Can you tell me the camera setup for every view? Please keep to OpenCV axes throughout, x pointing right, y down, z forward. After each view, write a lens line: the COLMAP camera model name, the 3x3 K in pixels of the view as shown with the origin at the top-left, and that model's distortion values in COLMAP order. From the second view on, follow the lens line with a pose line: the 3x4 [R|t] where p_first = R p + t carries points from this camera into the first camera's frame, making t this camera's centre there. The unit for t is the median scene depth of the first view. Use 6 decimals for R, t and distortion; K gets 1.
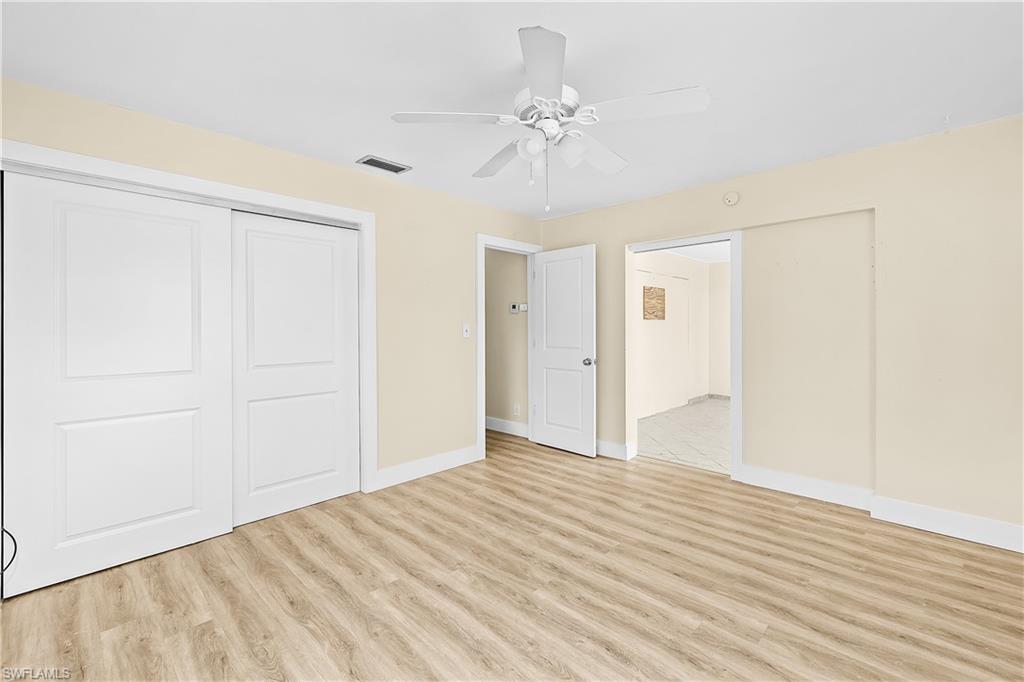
lens RADIAL K [[440.9, 0, 515.9], [0, 440.9, 339.4], [0, 0, 1]] dist [0.004616, 0.000730]
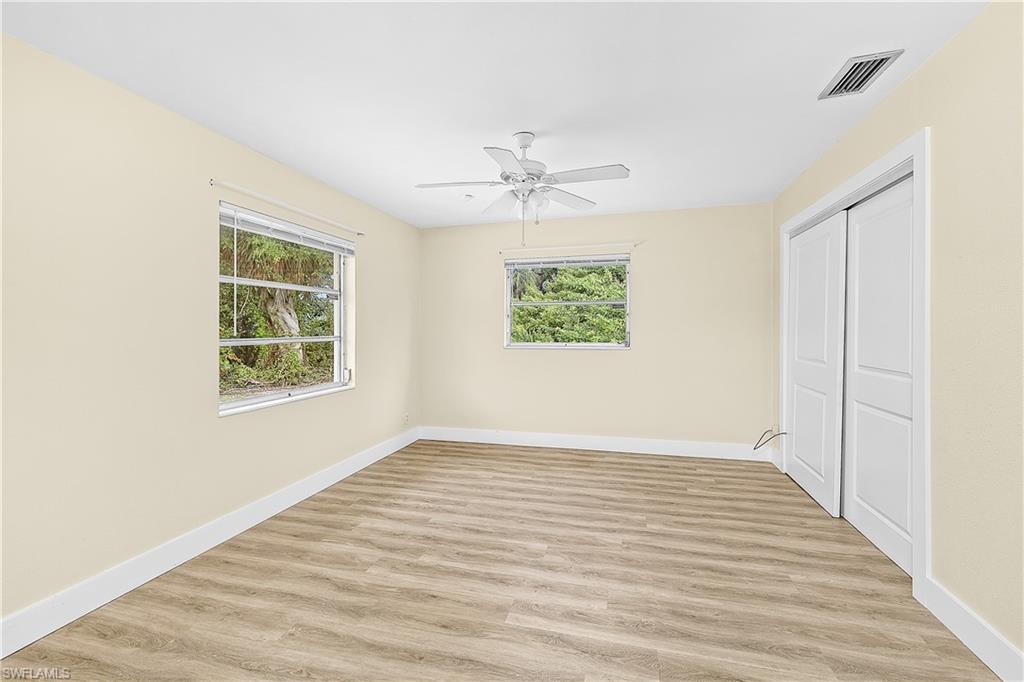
lens RADIAL K [[440.9, 0, 515.3], [0, 440.9, 332.5], [0, 0, 1]] dist [0.004616, 0.000730]
pose [[-0.876233, 0.016037, -0.481622, 0.663859], [-0.001833, 0.999328, 0.036610, -0.058864], [0.481885, 0.032961, -0.875614, 1.911371]]
